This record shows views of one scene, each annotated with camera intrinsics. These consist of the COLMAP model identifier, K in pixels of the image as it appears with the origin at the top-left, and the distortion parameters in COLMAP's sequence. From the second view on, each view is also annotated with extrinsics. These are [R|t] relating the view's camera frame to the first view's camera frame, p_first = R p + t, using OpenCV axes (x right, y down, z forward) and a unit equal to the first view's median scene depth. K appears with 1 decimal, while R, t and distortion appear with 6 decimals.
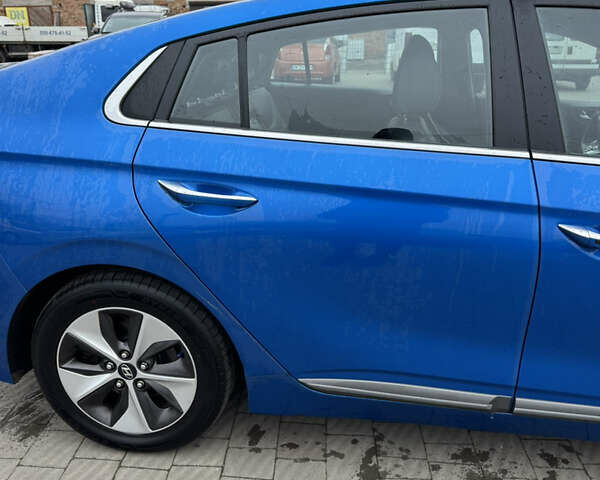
lens RADIAL K [[546.2, 0, 306.6], [0, 546.2, 241.3], [0, 0, 1]] dist [0.130877, -0.241946]
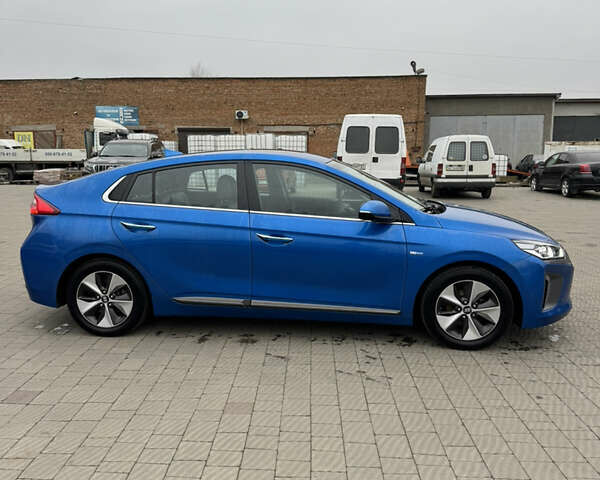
lens RADIAL K [[546.2, 0, 306.6], [0, 546.2, 241.3], [0, 0, 1]] dist [0.130877, -0.241946]
pose [[0.999734, -0.007369, 0.021873, 0.522798], [0.011491, 0.980781, -0.194772, 0.465578], [-0.020017, 0.194971, 0.980605, -1.490420]]
